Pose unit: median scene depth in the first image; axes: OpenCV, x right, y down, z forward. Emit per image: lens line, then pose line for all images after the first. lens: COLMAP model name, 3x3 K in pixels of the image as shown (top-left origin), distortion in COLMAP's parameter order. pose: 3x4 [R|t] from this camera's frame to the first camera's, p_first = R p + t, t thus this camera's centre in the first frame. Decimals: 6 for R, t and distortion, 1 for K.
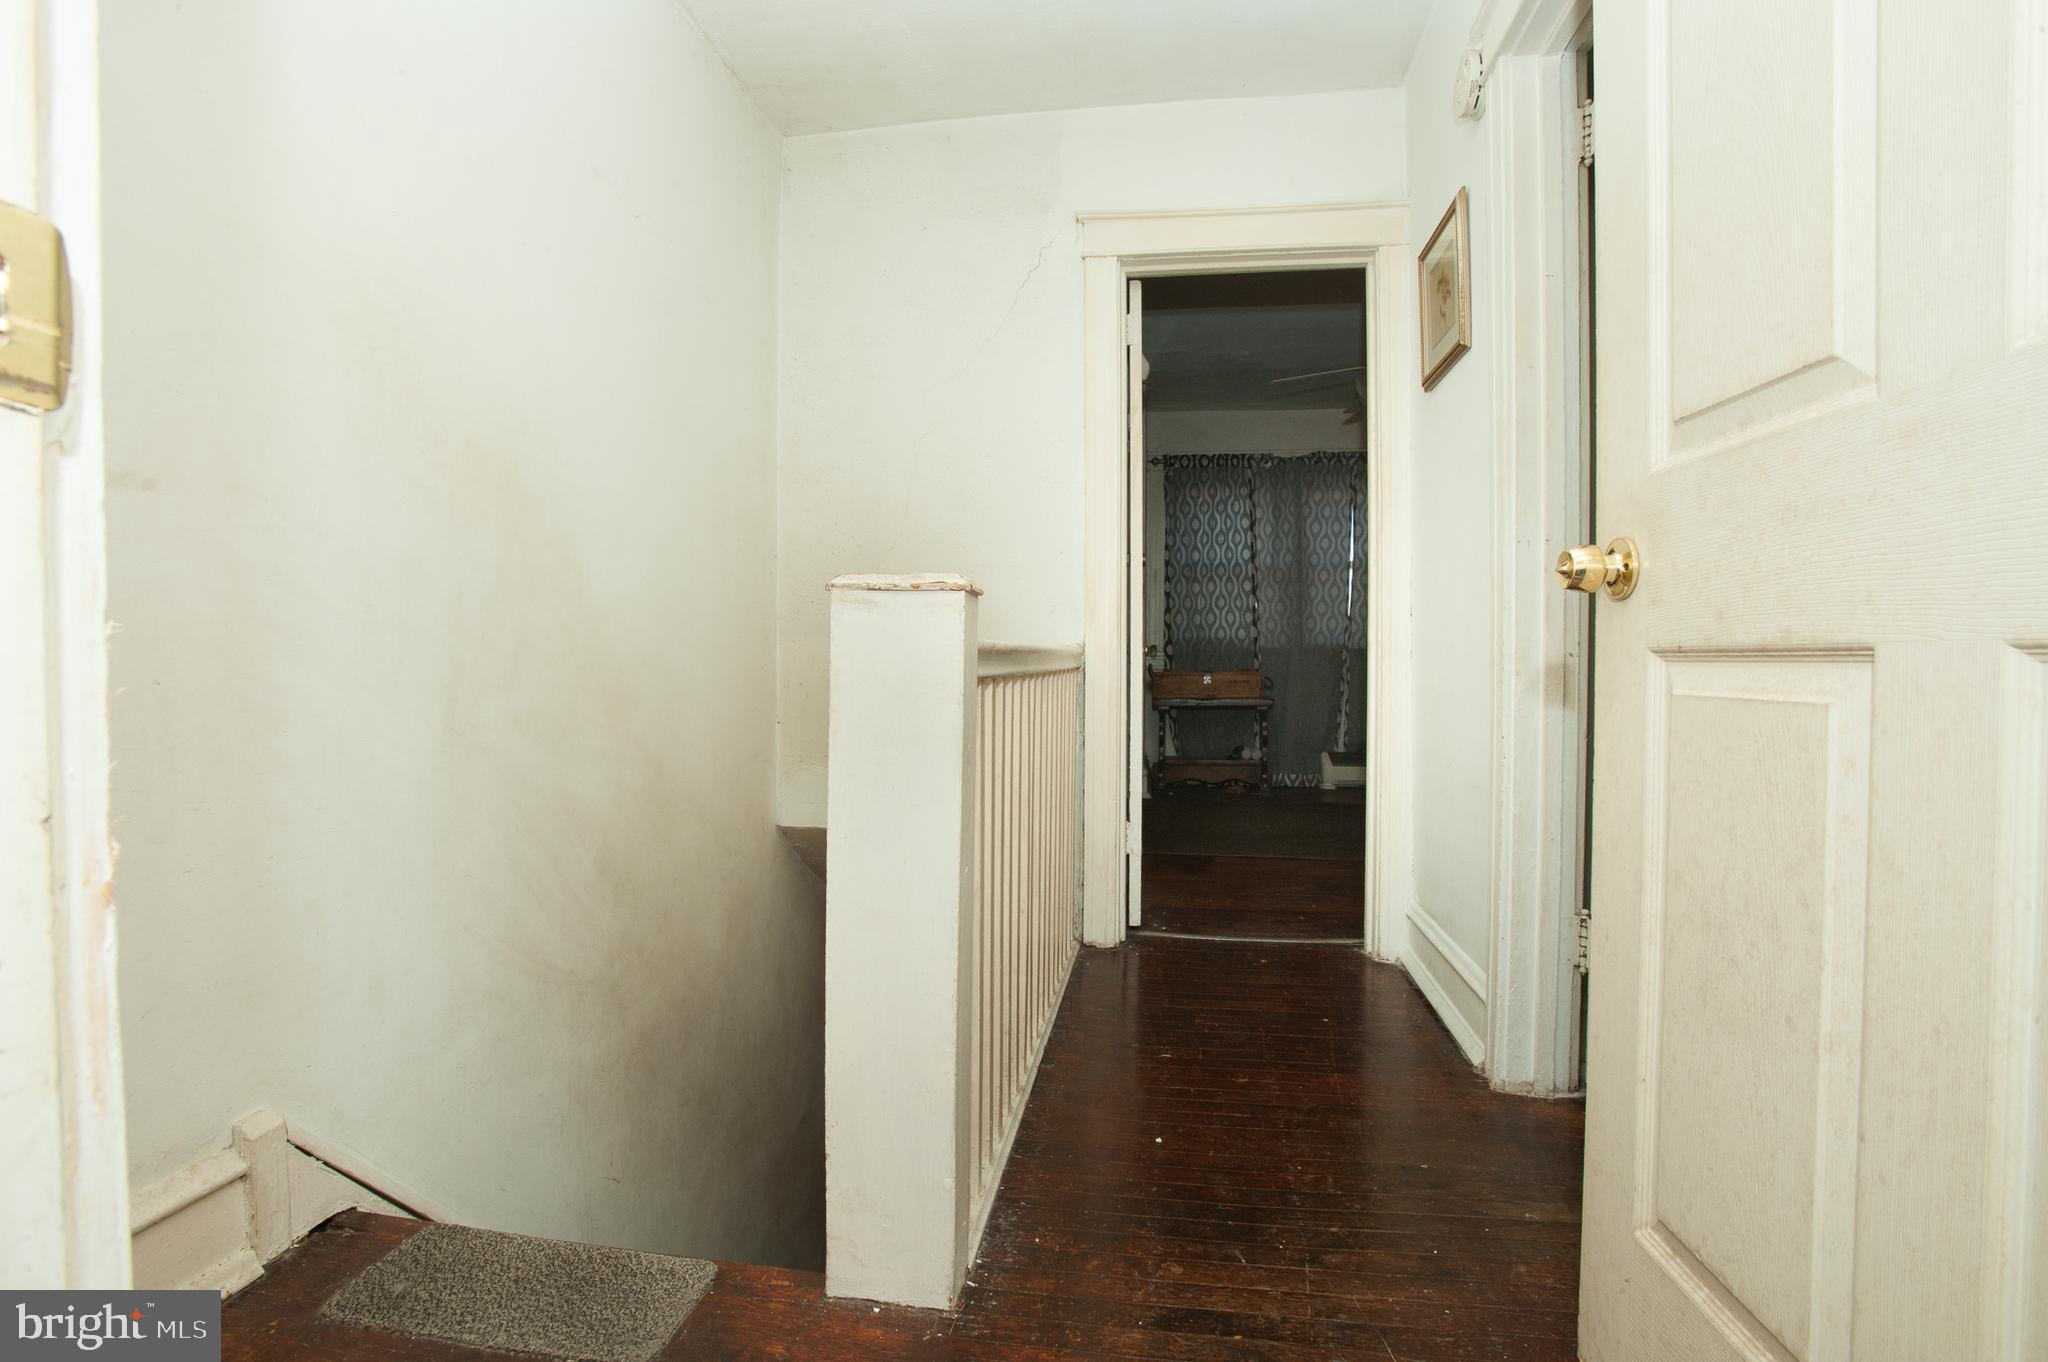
lens RADIAL K [[992.5, 0, 1038.3], [0, 992.5, 667.6], [0, 0, 1]] dist [-0.054036, 0.018348]
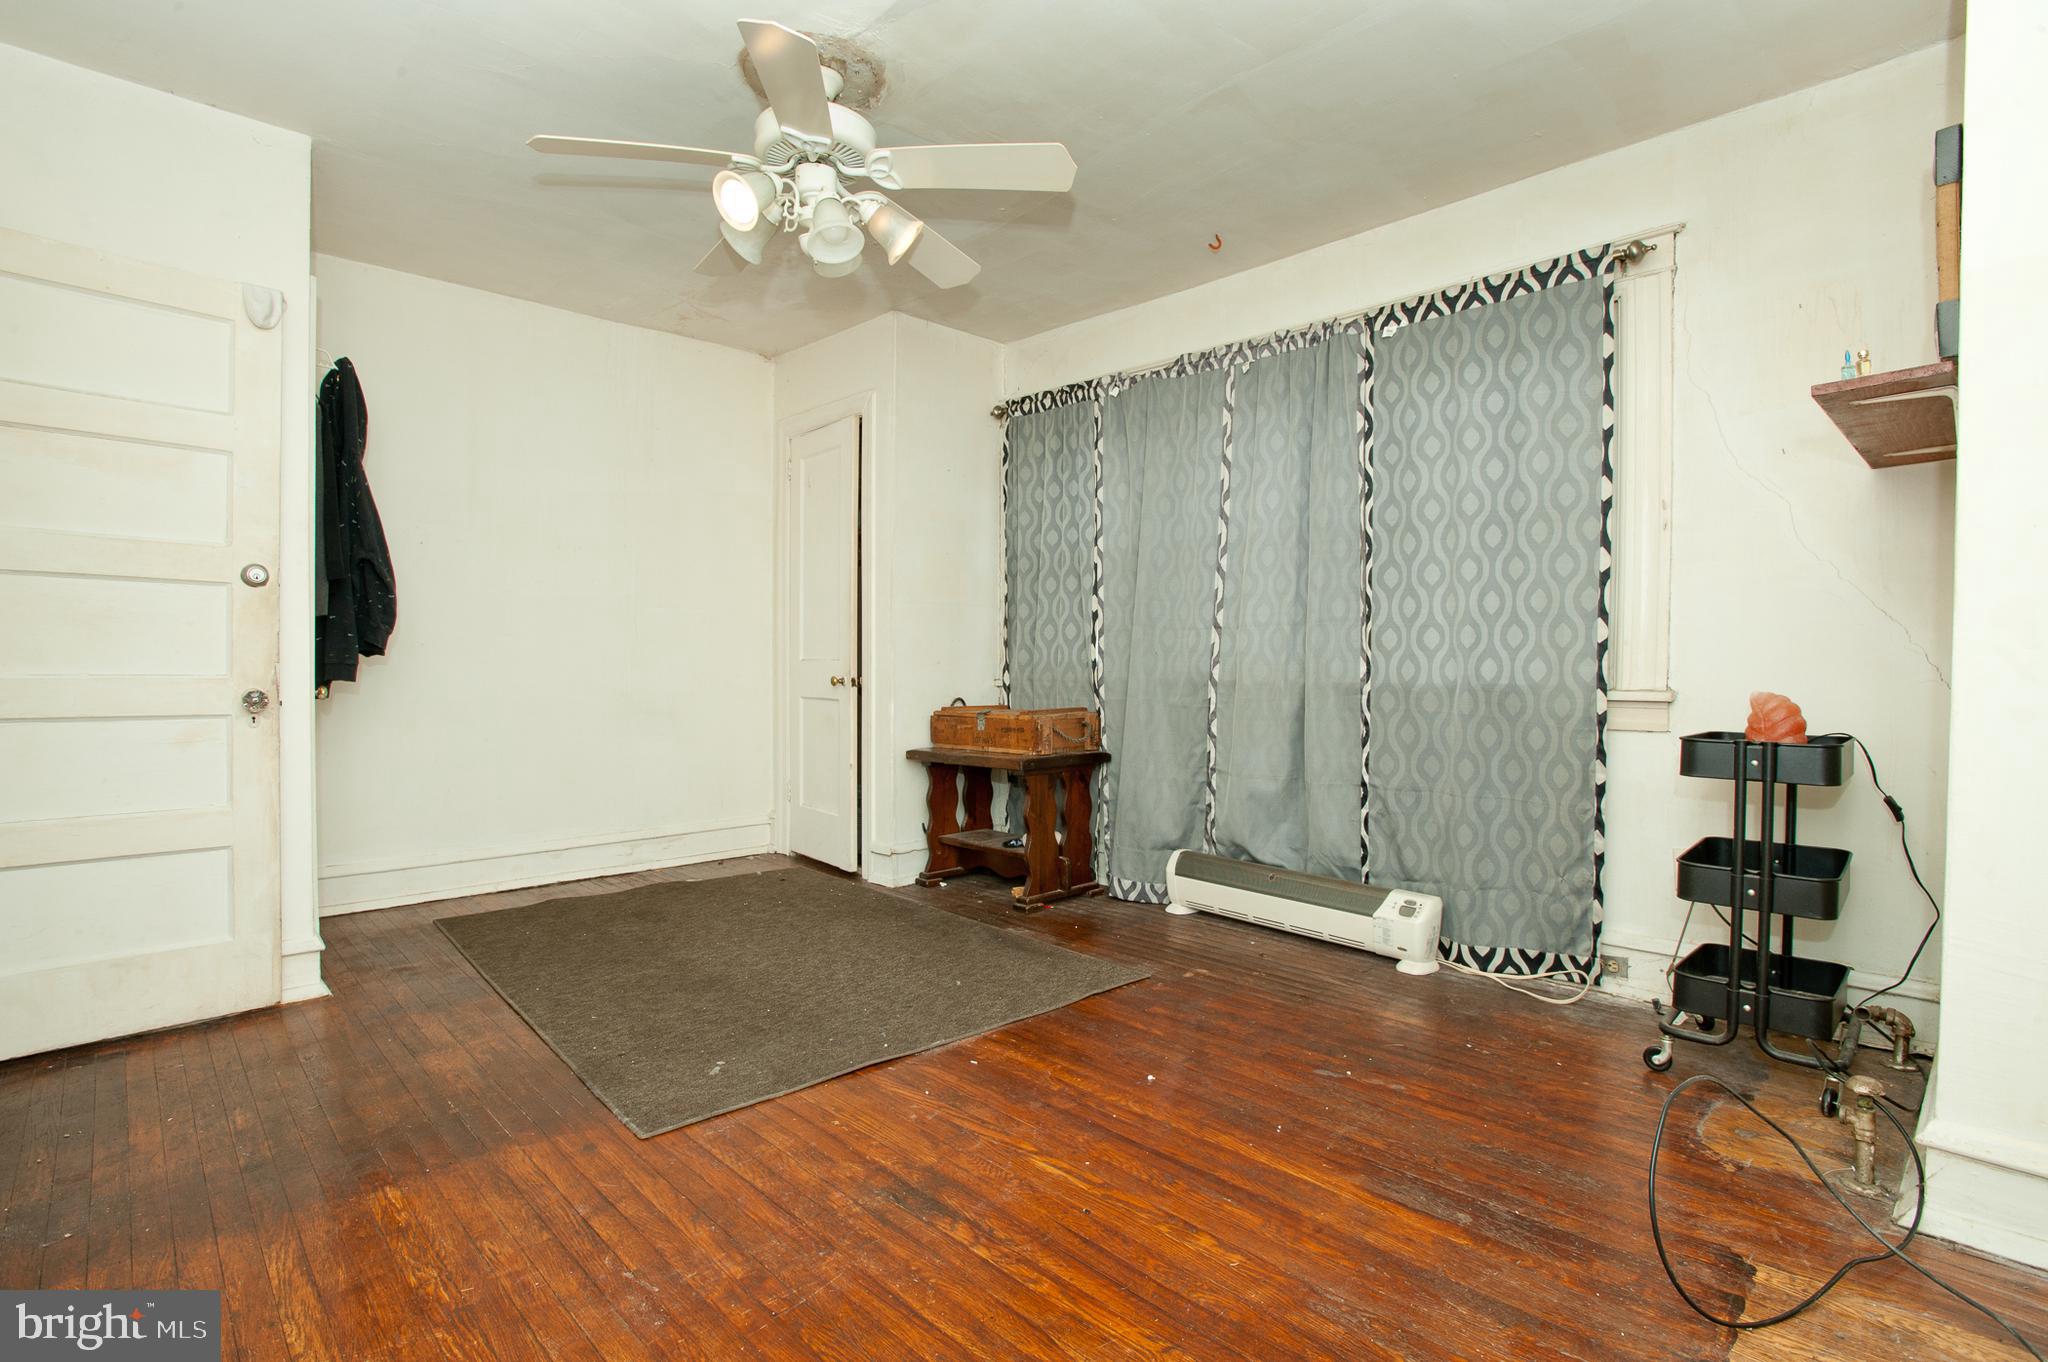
lens RADIAL K [[992.5, 0, 1035.6], [0, 992.5, 674.7], [0, 0, 1]] dist [-0.054036, 0.018348]
pose [[0.804784, 0.011457, -0.593457, 0.571701], [-0.015054, 0.999886, -0.001112, -0.019690], [0.593376, 0.009829, 0.804865, 0.453246]]
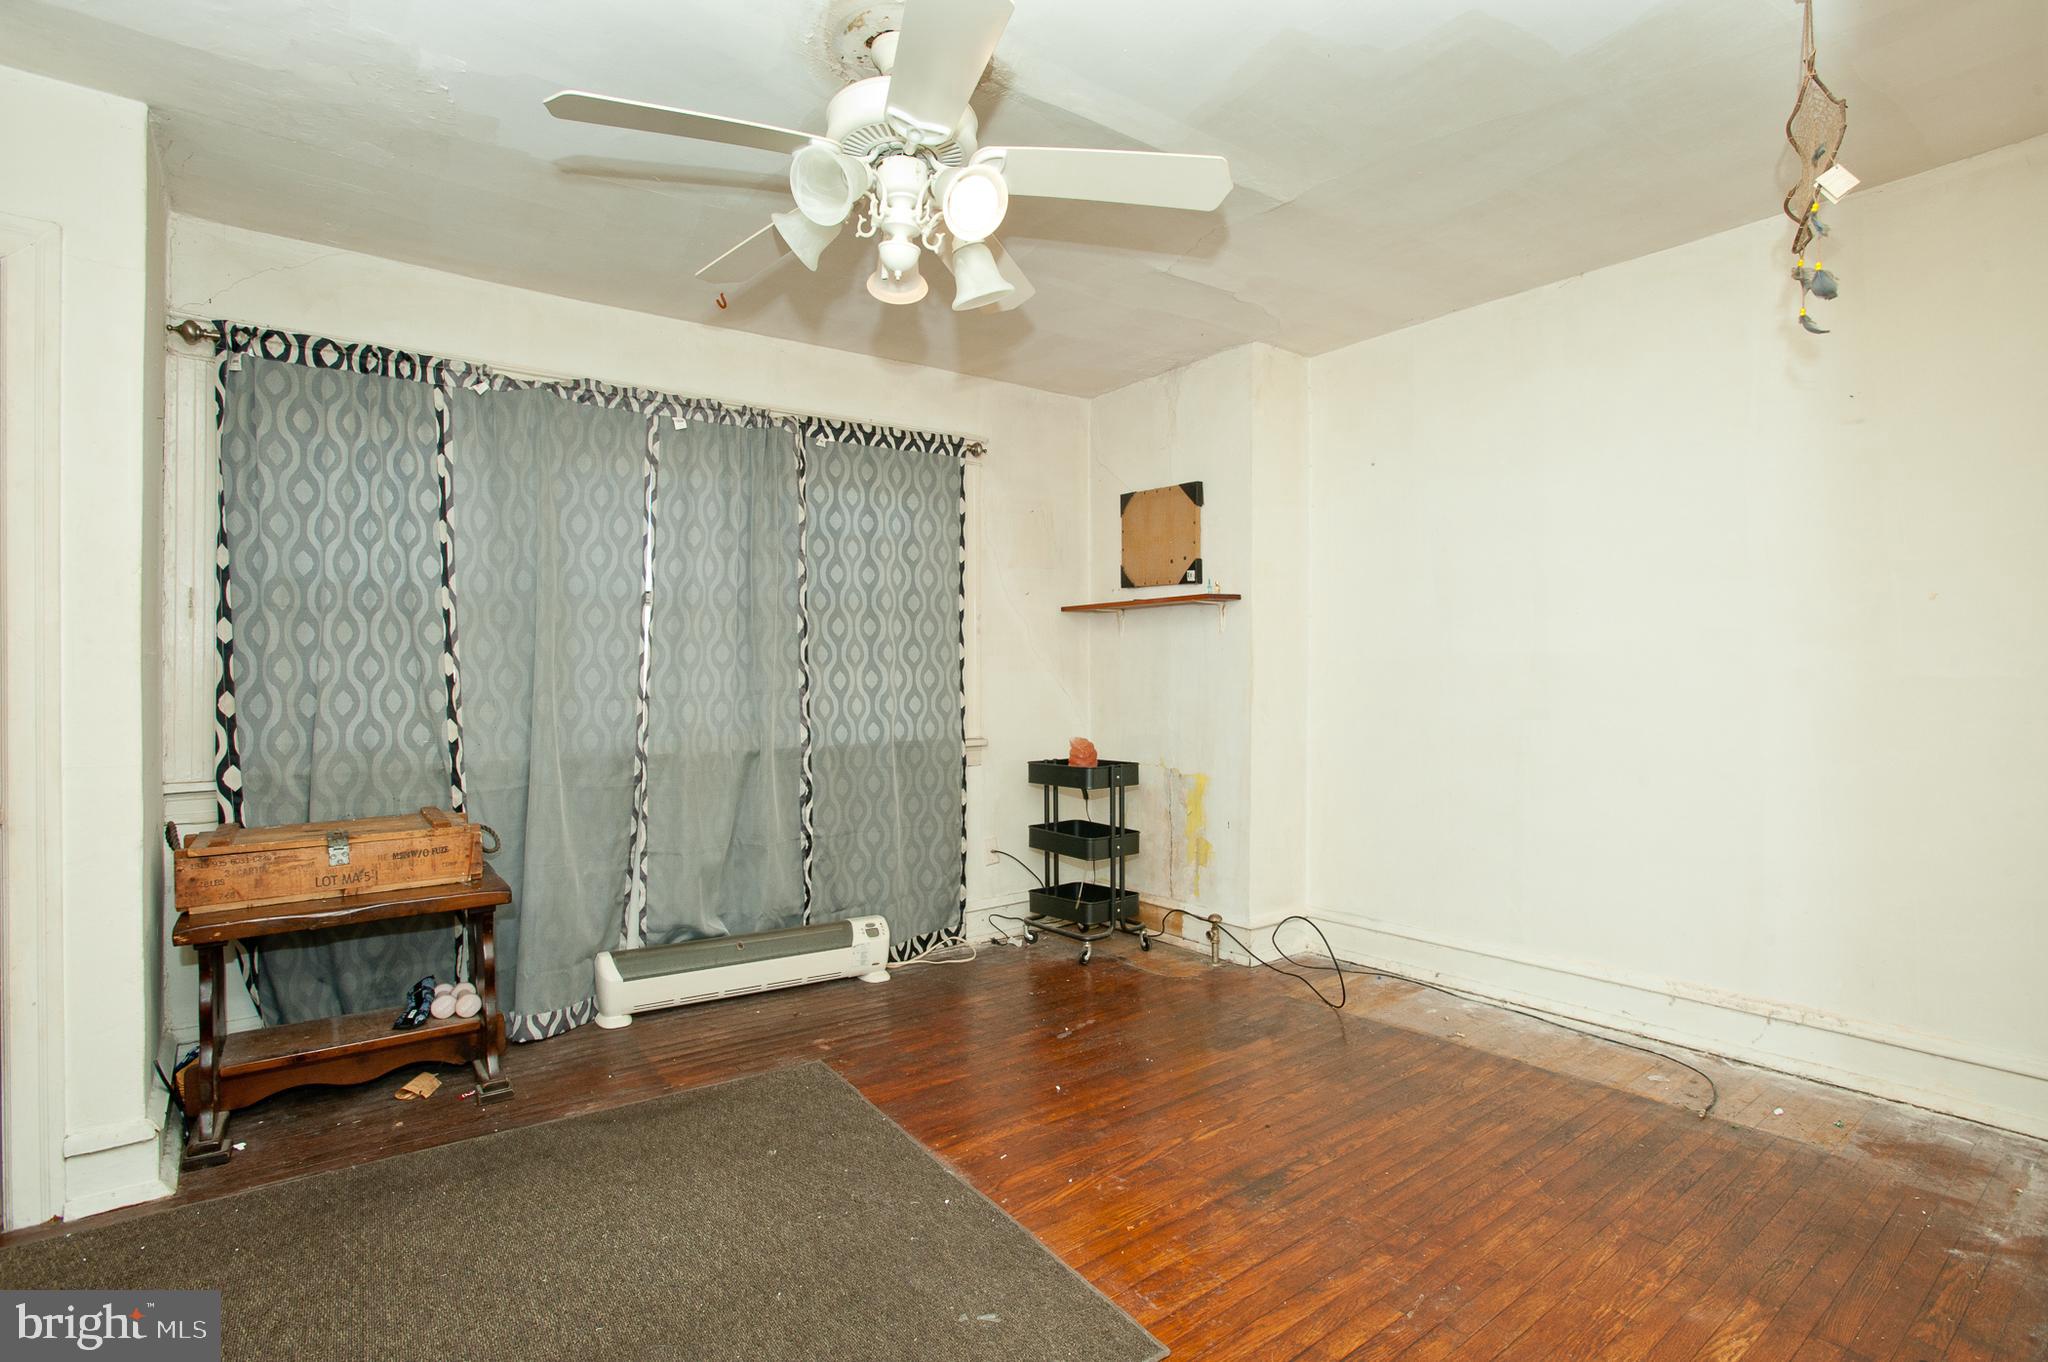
lens RADIAL K [[992.5, 0, 1032.9], [0, 992.5, 677.0], [0, 0, 1]] dist [-0.054036, 0.018348]
pose [[0.695031, -0.004930, 0.718963, 0.074581], [0.016393, 0.999825, -0.008991, -0.052680], [-0.718793, 0.018035, 0.694991, 0.468804]]
